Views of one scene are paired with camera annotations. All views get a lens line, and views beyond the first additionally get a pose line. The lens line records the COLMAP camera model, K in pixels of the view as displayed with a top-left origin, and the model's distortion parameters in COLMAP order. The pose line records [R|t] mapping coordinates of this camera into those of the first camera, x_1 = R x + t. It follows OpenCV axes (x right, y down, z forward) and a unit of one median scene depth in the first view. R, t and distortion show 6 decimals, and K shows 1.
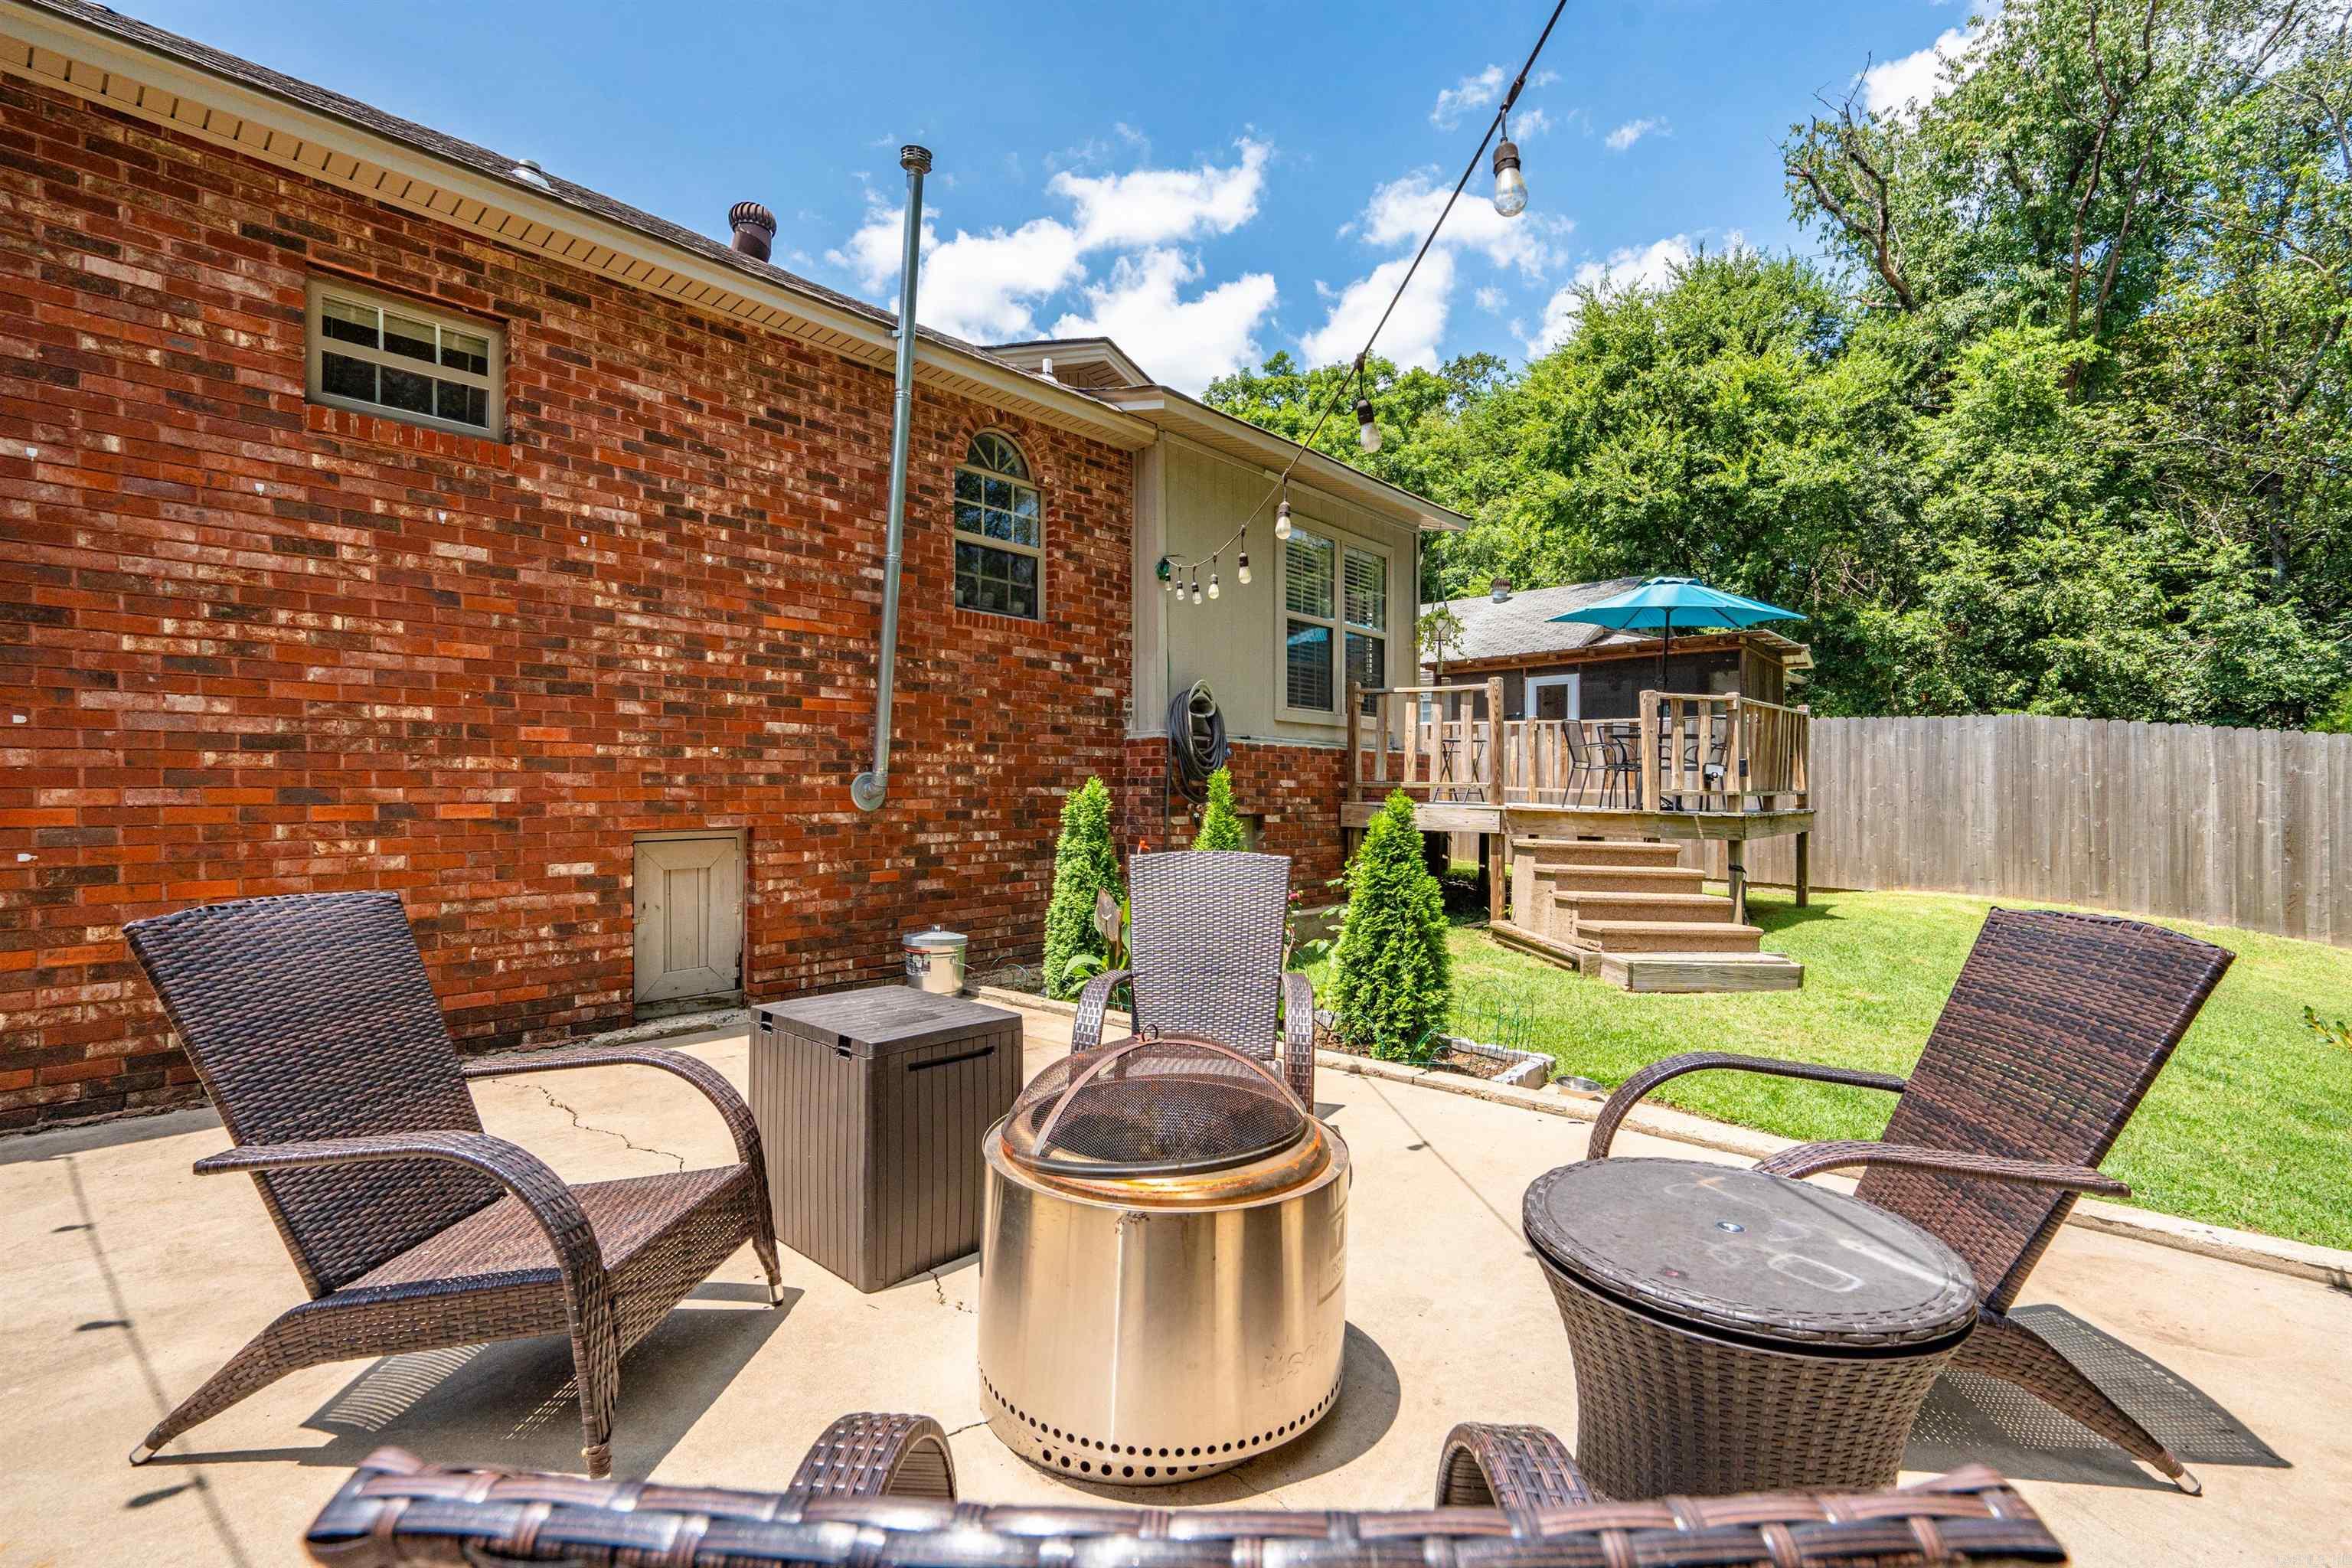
lens RADIAL K [[1069.7, 0, 1169.1], [0, 1069.7, 786.6], [0, 0, 1]] dist [-0.011907, 0.005488]
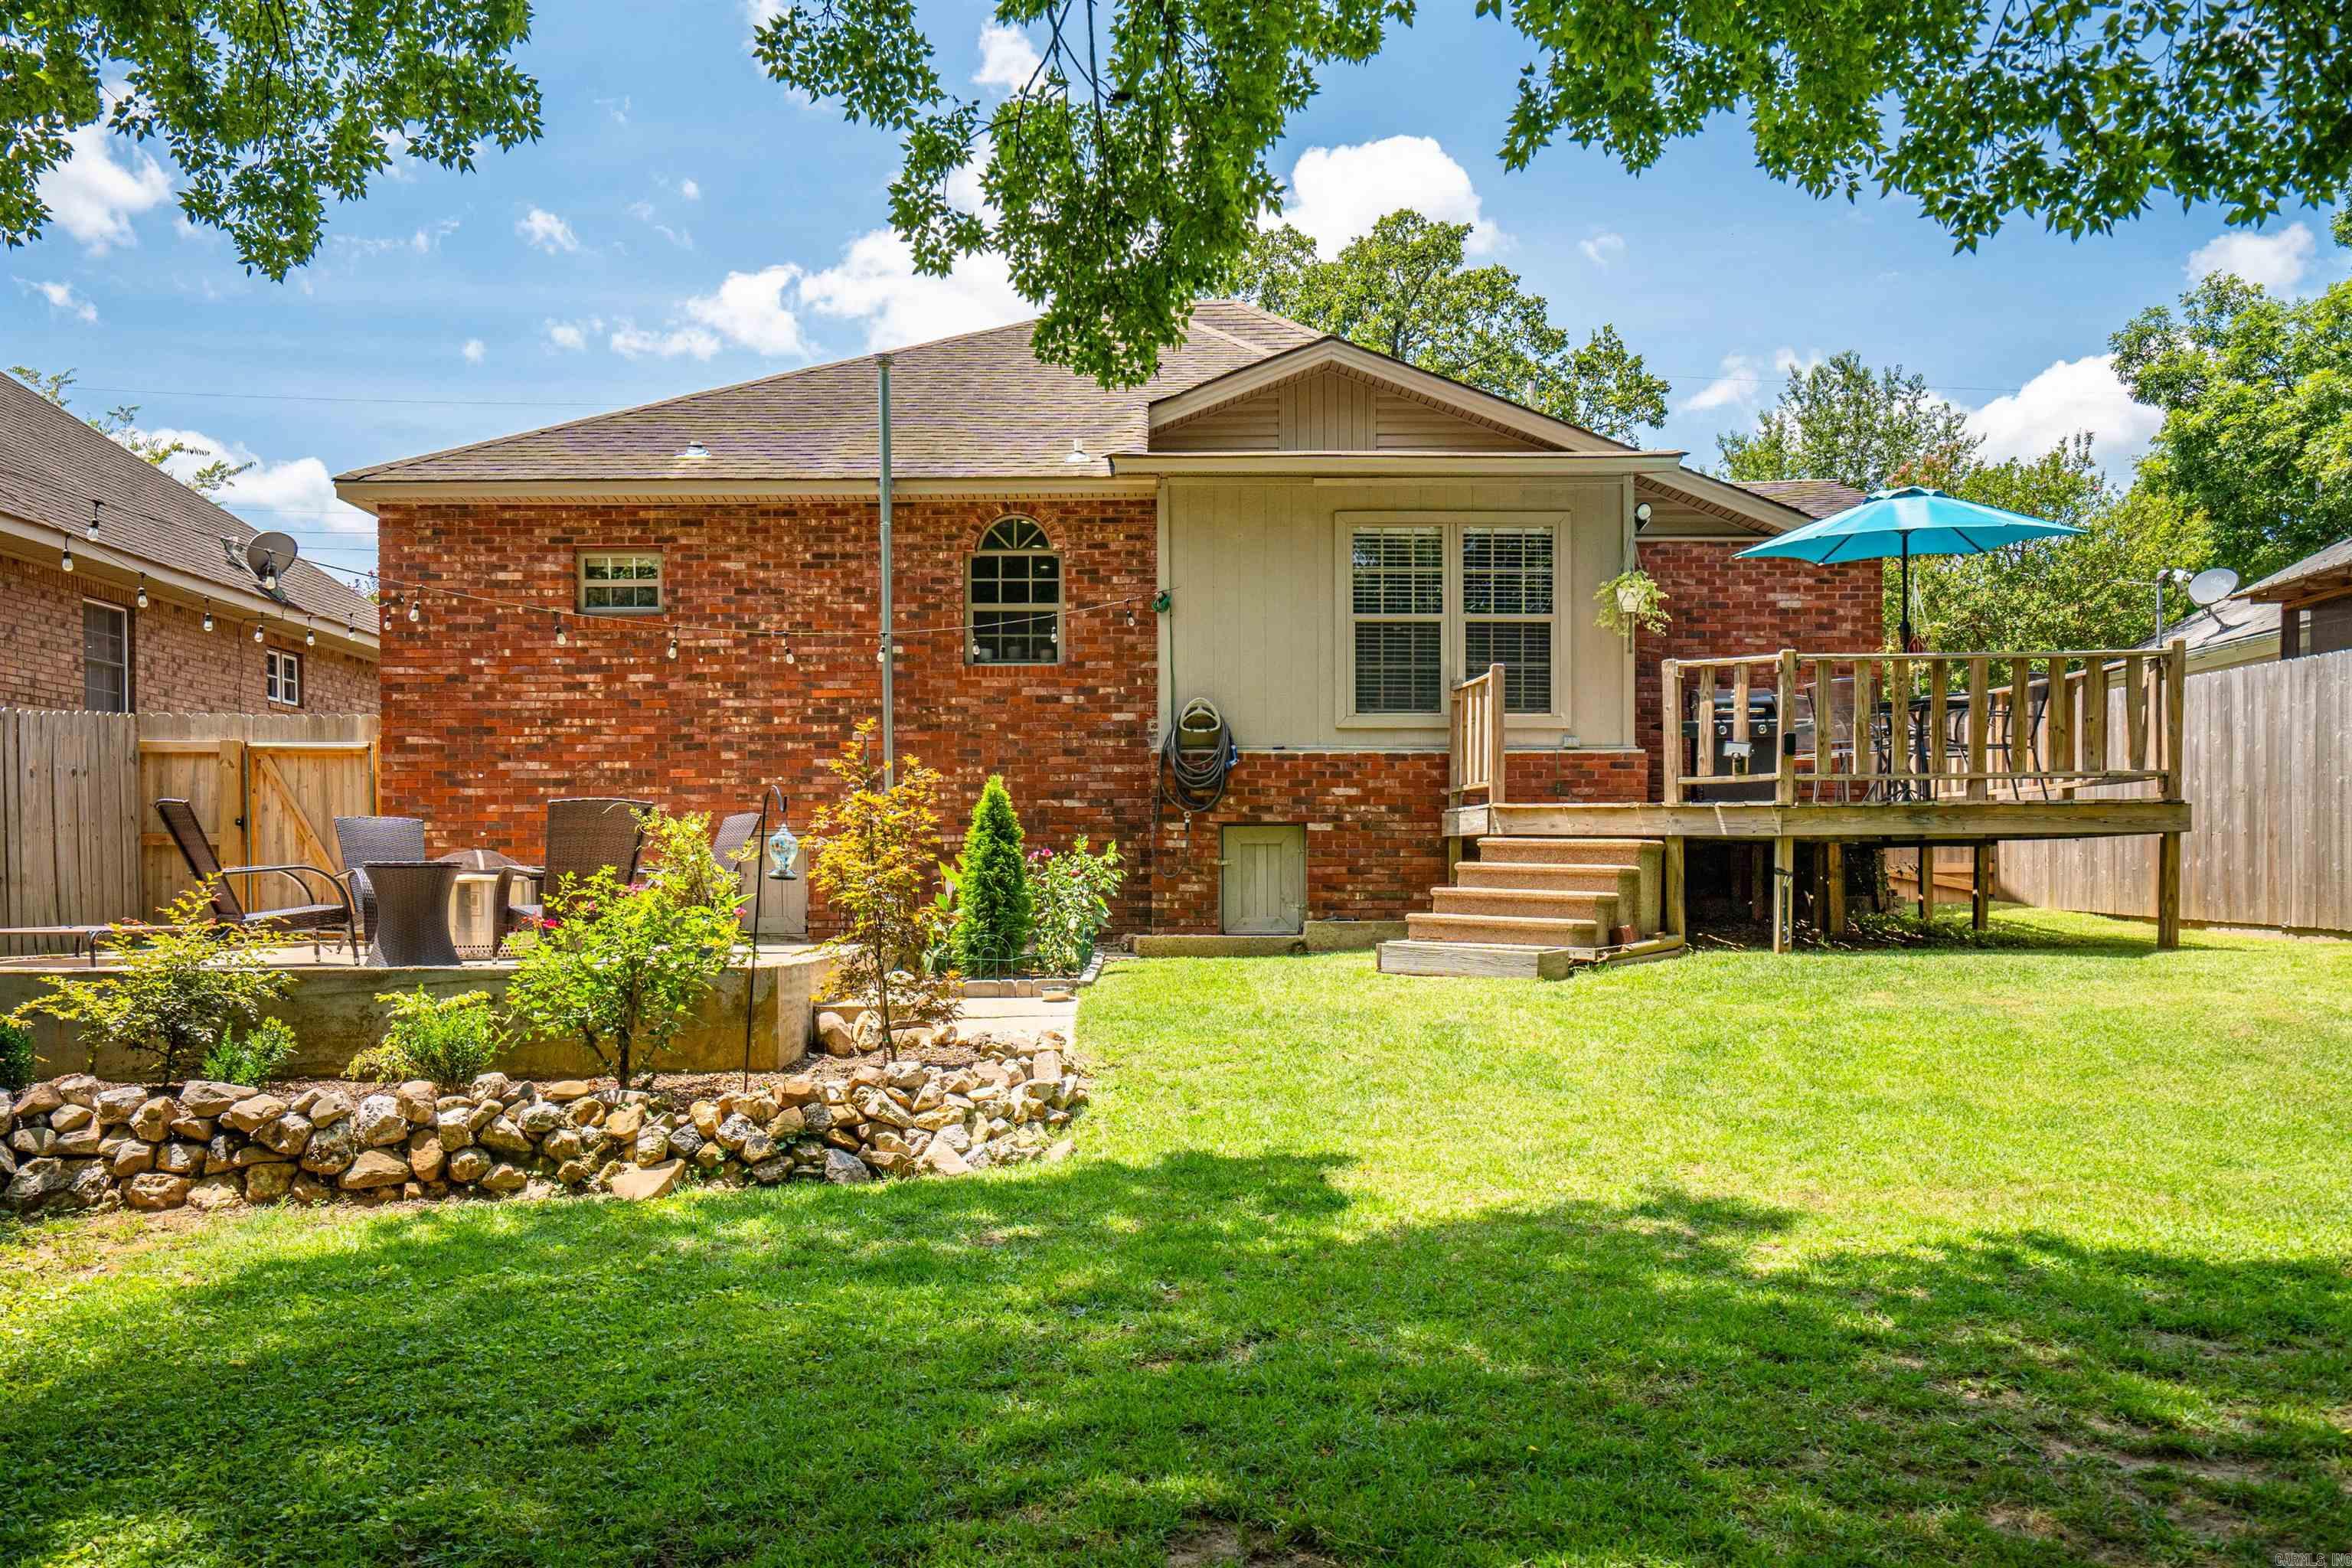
lens RADIAL K [[1882.2, 0, 1170.5], [0, 1882.2, 914.9], [0, 0, 1]] dist [0.008463, 0.006921]
pose [[0.662489, 0.000934, -0.749071, 1.872708], [0.008433, 0.999927, 0.008705, 0.135568], [0.749024, -0.012084, 0.662432, -0.387677]]
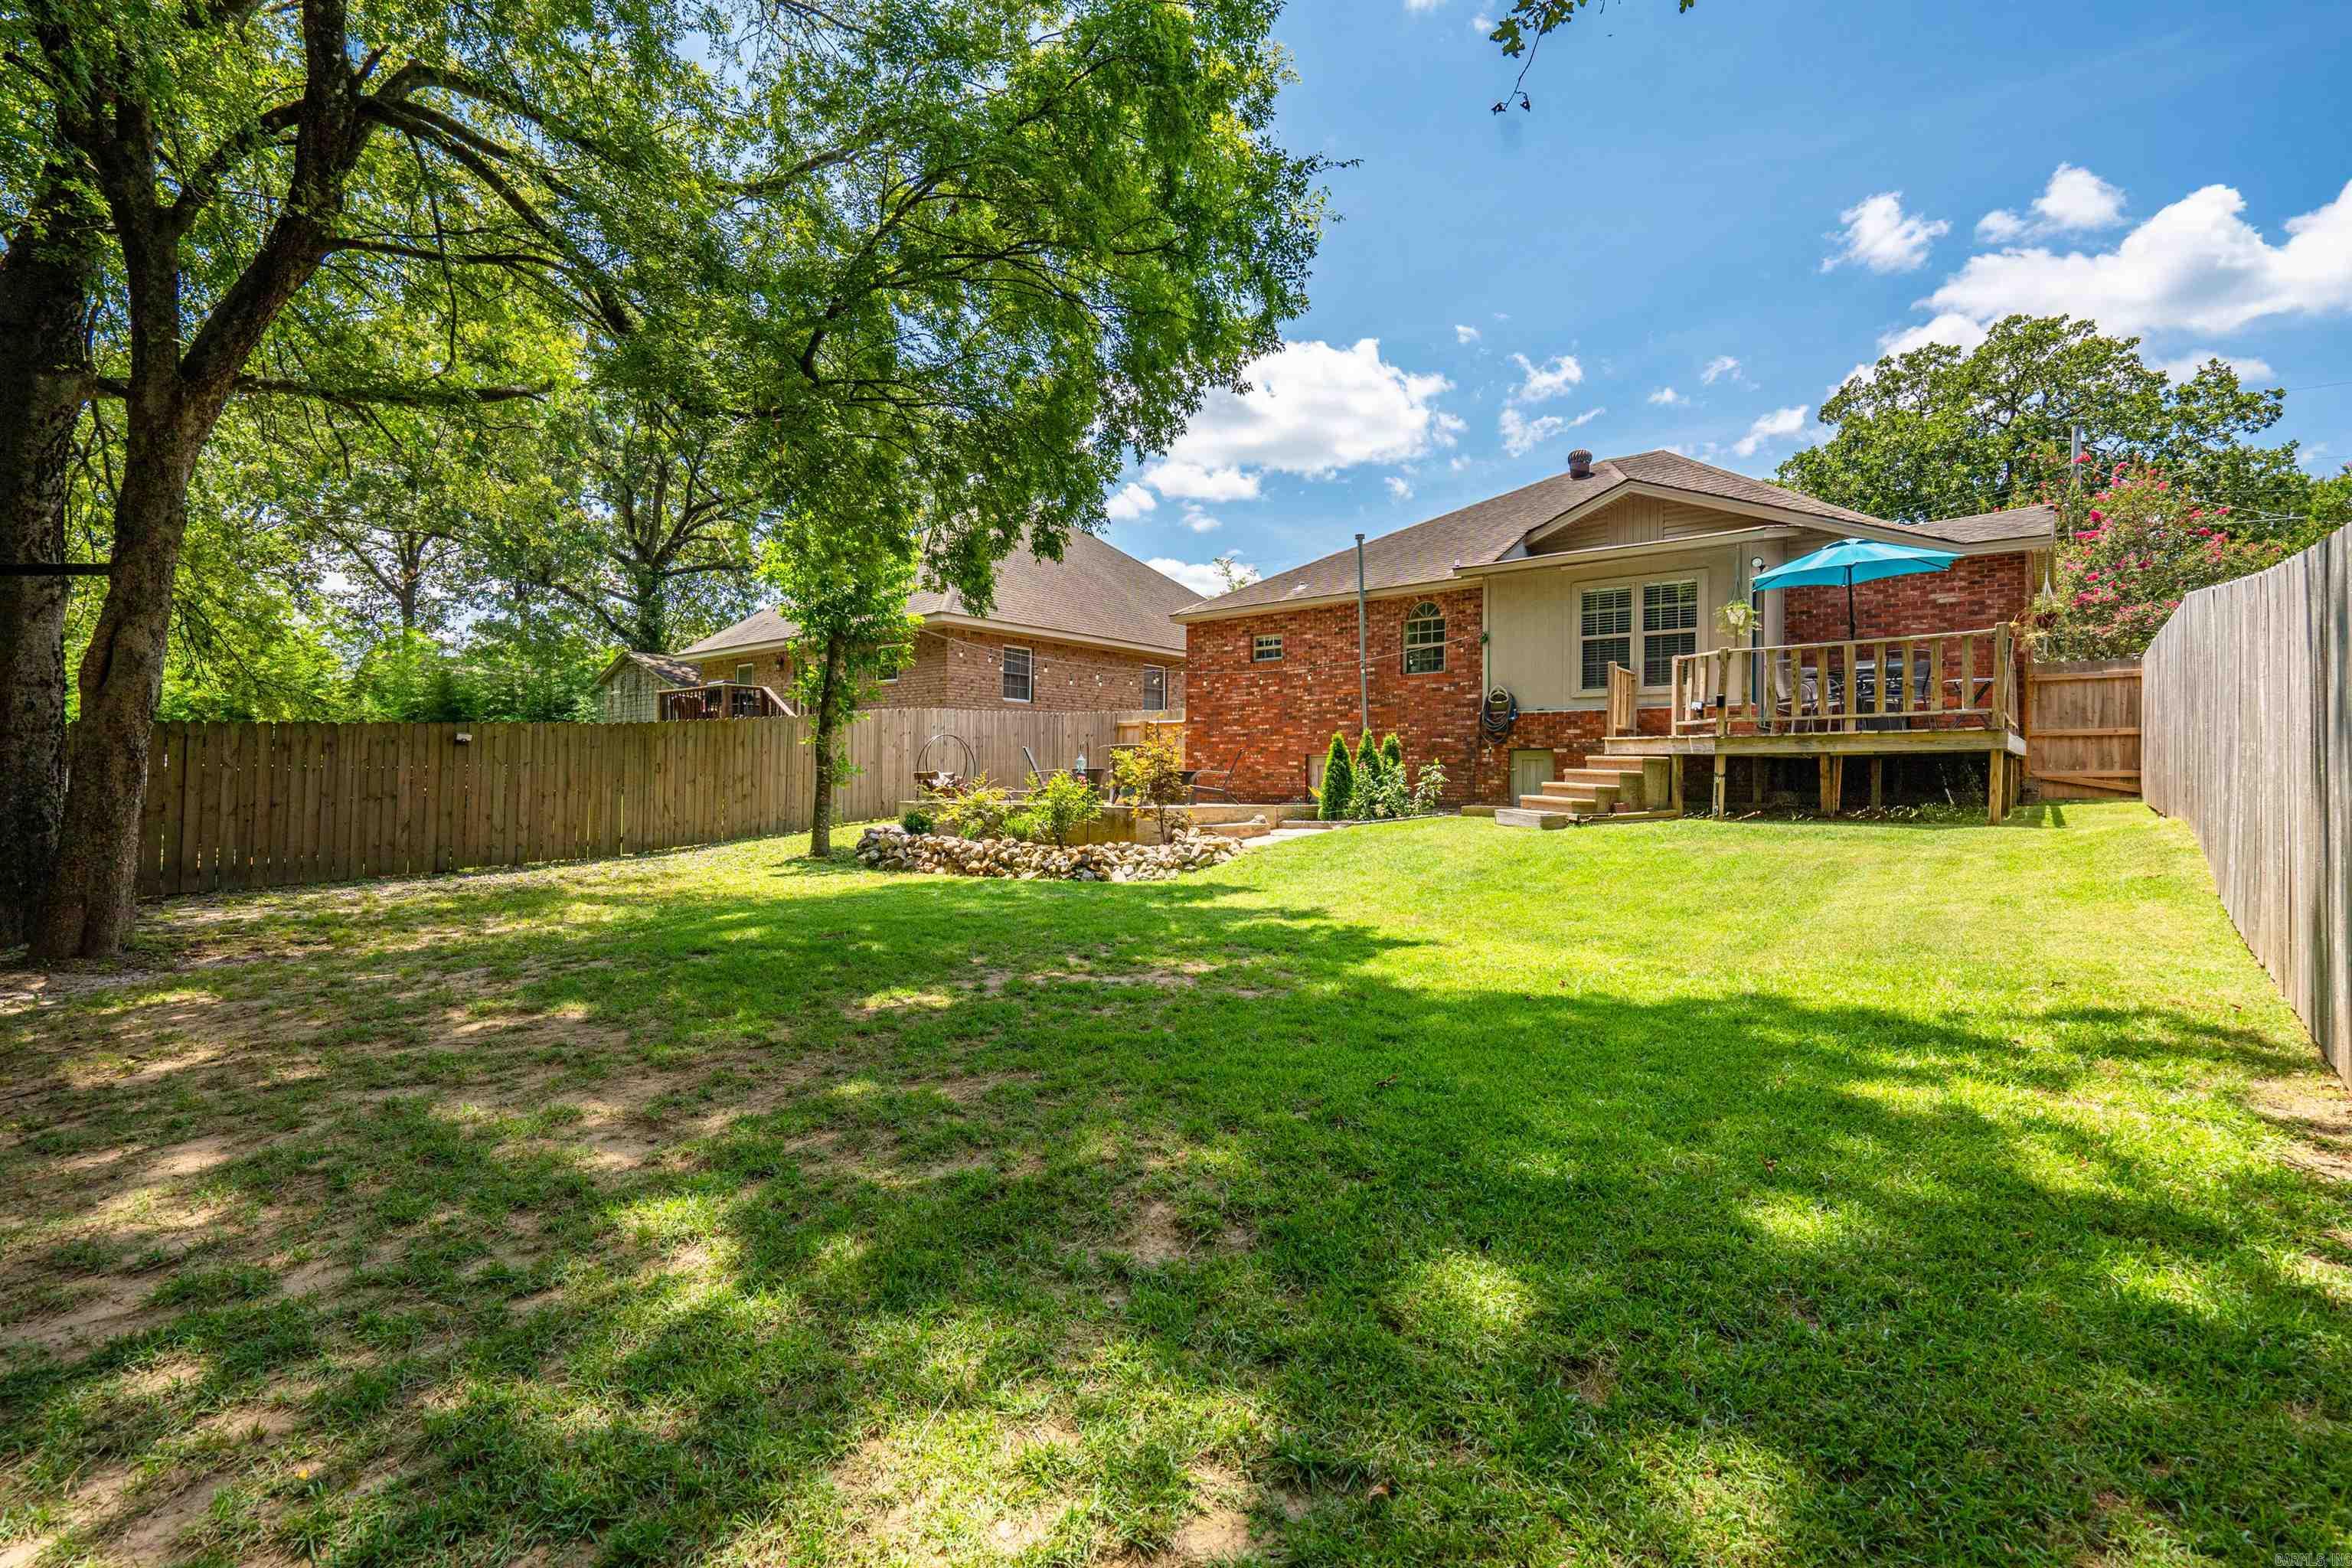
lens RADIAL K [[1052.3, 0, 1176.0], [0, 1052.3, 784.0], [0, 0, 1]] dist [-0.021988, 0.000517]
pose [[0.027405, -0.006611, -0.999603, 2.735345], [-0.006258, 0.999957, -0.006785, 0.150780], [0.999605, 0.006441, 0.027363, 0.378891]]
